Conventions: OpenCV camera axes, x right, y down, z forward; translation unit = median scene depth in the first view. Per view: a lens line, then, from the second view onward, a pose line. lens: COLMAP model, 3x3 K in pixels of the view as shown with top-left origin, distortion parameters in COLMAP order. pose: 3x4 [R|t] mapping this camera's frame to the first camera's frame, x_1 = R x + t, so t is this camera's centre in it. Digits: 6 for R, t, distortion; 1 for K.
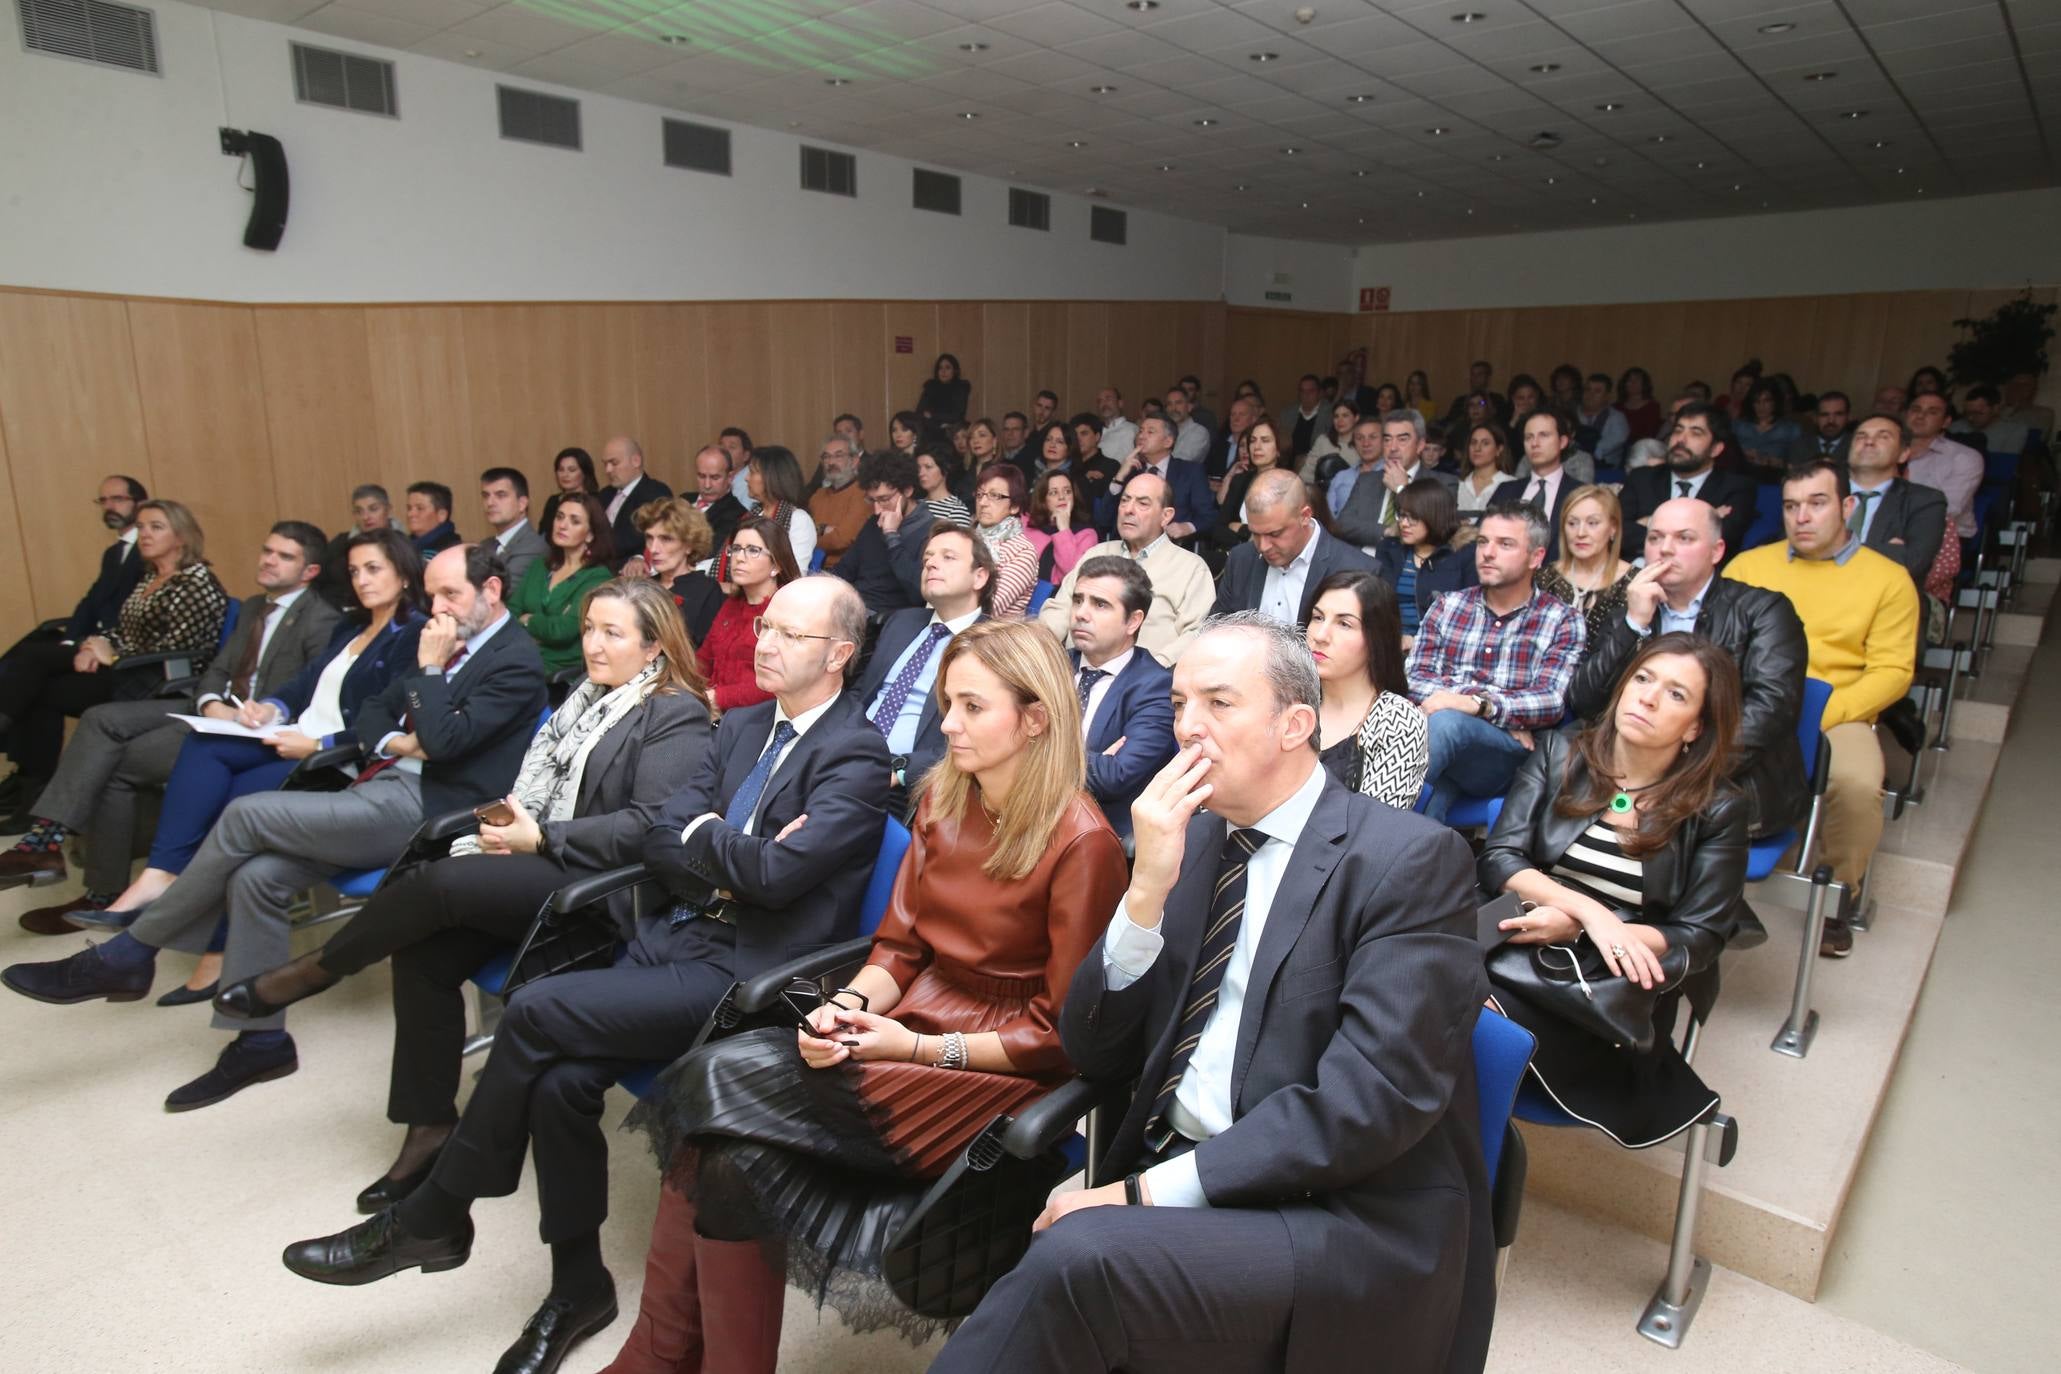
lens RADIAL K [[1199.1, 0, 1014.0], [0, 1199.1, 705.0], [0, 0, 1]] dist [-0.024922, 0.020230]
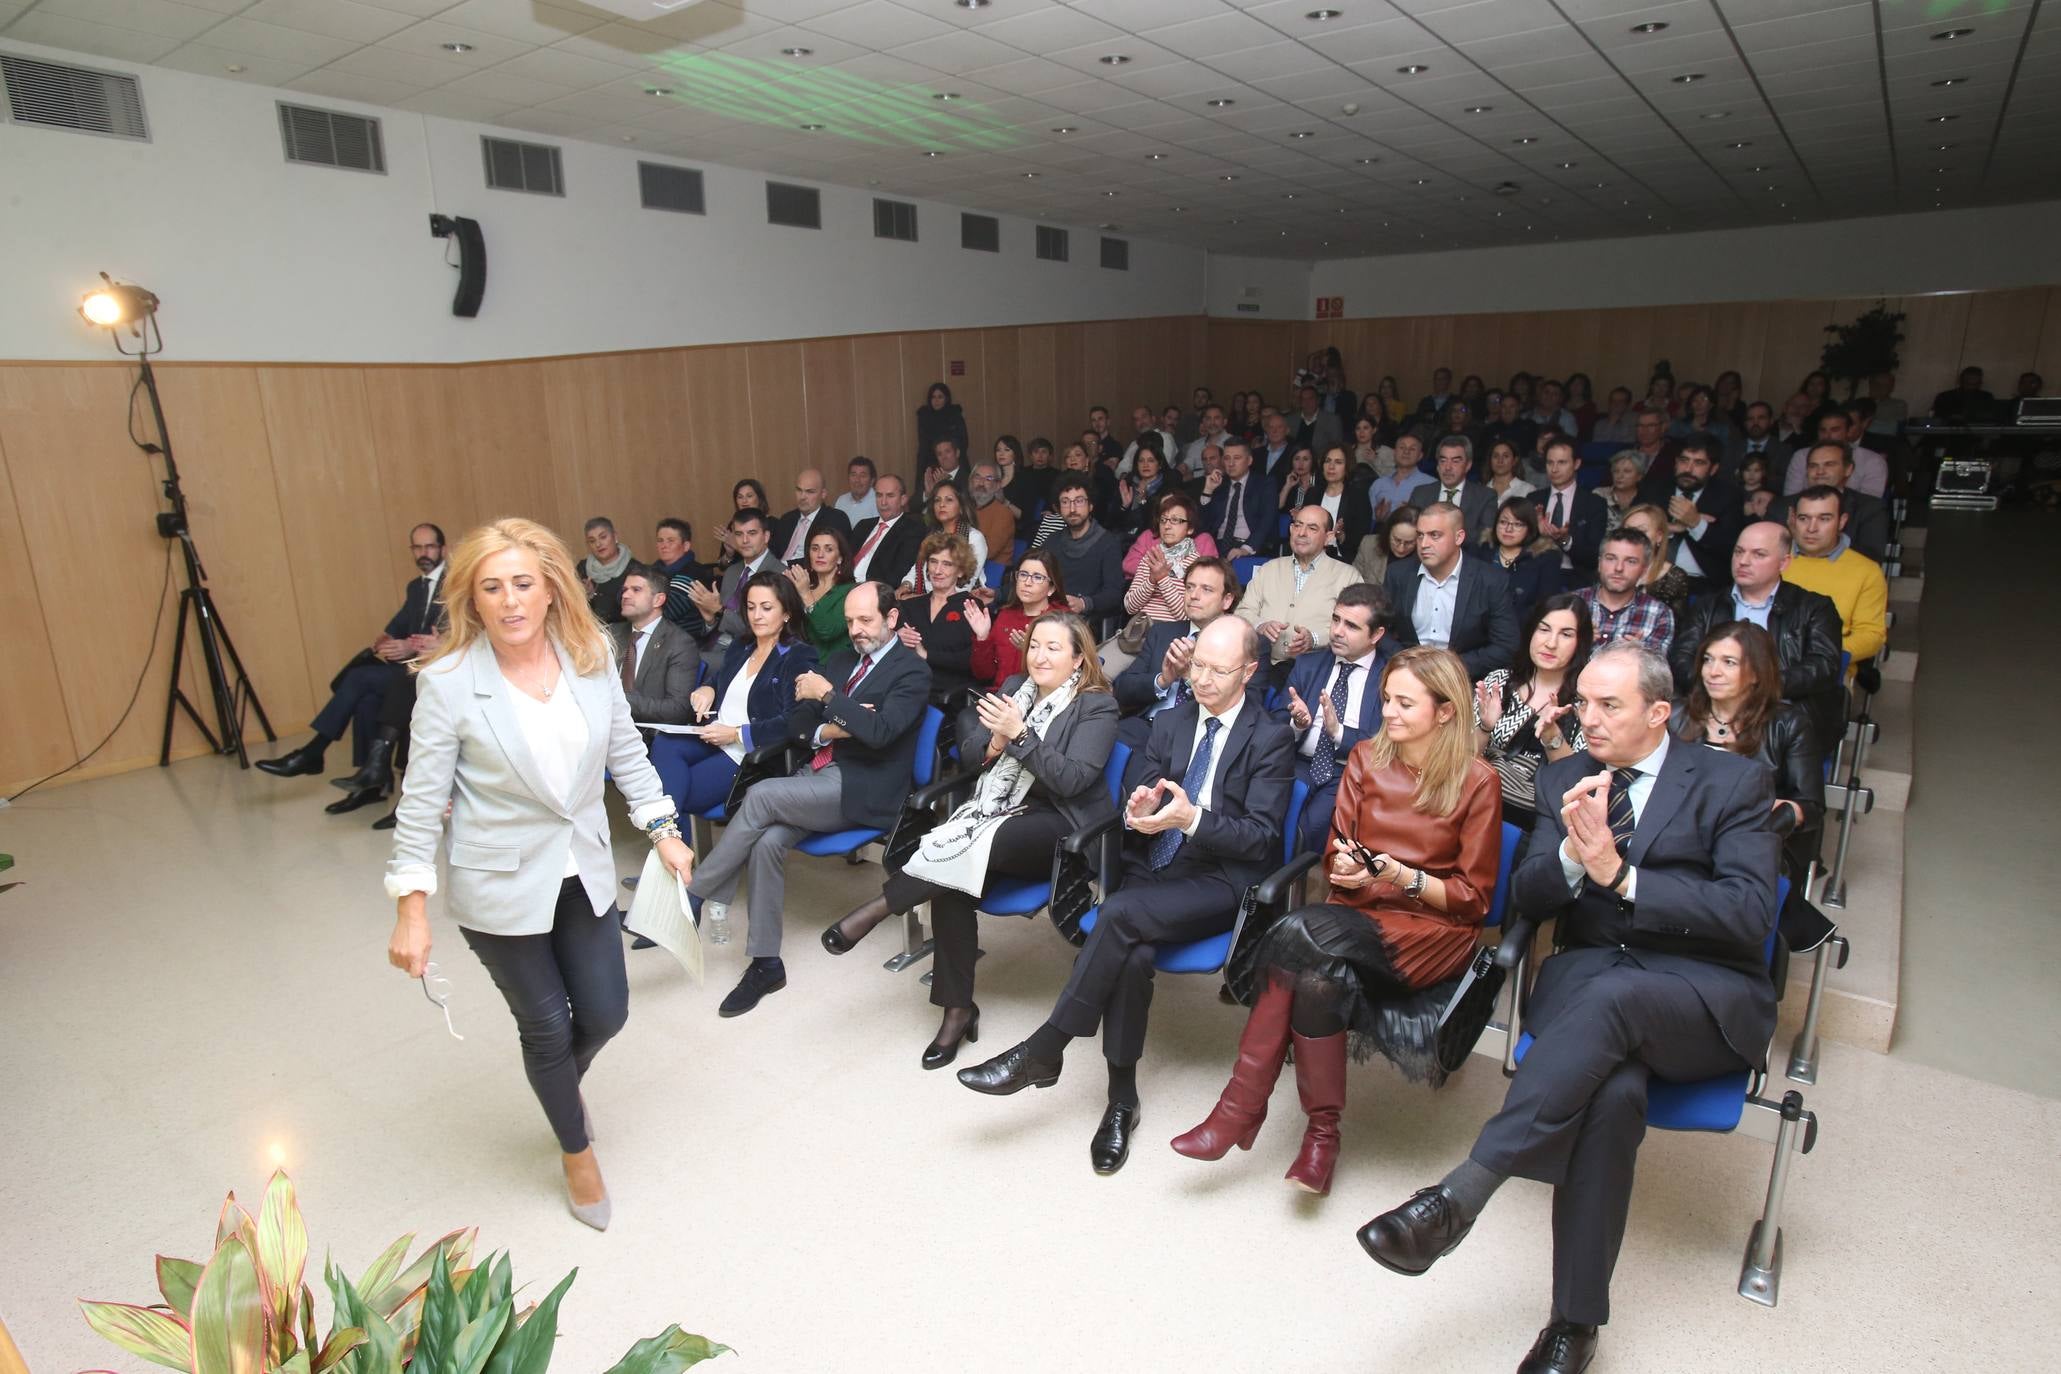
lens RADIAL K [[1108.3, 0, 1029.2], [0, 1108.3, 702.3], [0, 0, 1]] dist [-0.026815, 0.014055]
pose [[0.997051, -0.044395, 0.062604, -0.160094], [0.042529, 0.998620, 0.030820, -0.016496], [-0.063886, -0.028066, 0.997562, -0.108538]]
